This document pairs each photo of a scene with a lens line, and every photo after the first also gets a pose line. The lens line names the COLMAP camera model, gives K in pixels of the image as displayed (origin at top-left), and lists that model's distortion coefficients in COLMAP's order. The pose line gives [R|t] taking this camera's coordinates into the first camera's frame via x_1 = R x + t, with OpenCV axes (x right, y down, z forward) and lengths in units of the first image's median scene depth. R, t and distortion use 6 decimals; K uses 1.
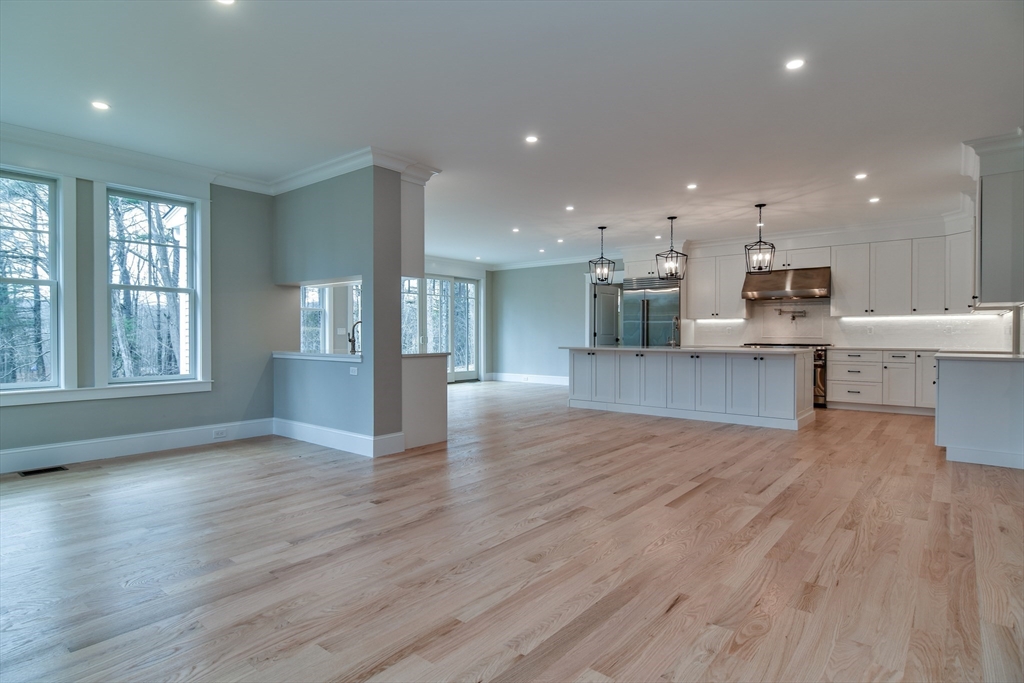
lens RADIAL K [[552.5, 0, 506.7], [0, 552.5, 341.1], [0, 0, 1]] dist [0.001243, 0.000271]
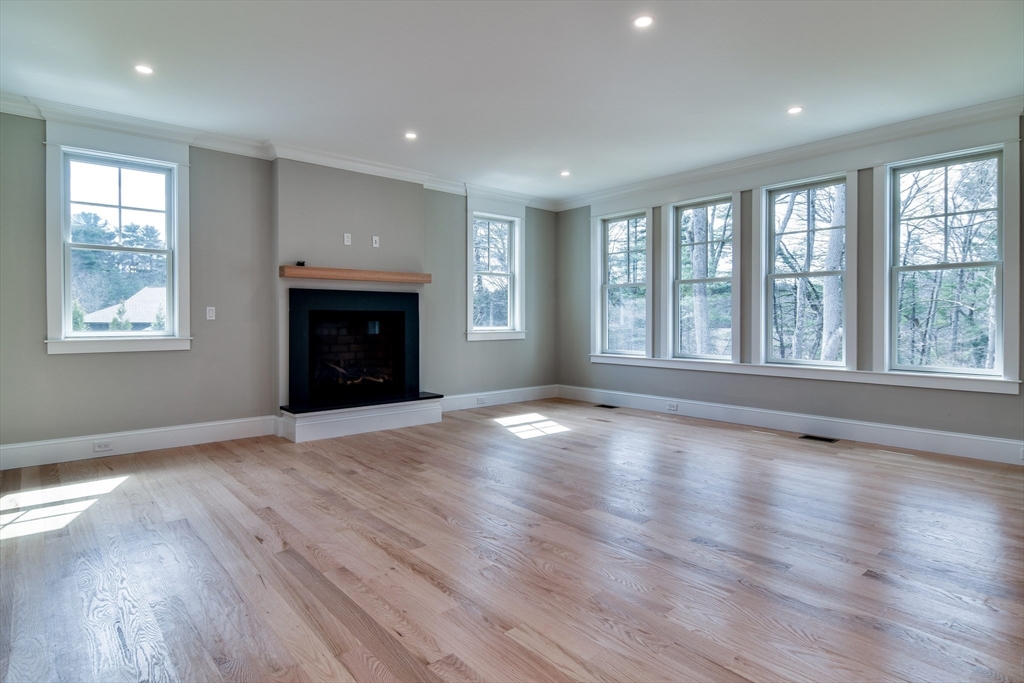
lens RADIAL K [[552.5, 0, 506.6], [0, 552.5, 333.2], [0, 0, 1]] dist [0.001243, 0.000271]
pose [[-0.195824, 0.019112, -0.980453, 0.567601], [-0.004164, 0.999785, 0.020321, -0.005497], [0.980630, 0.008062, -0.195702, 0.820328]]
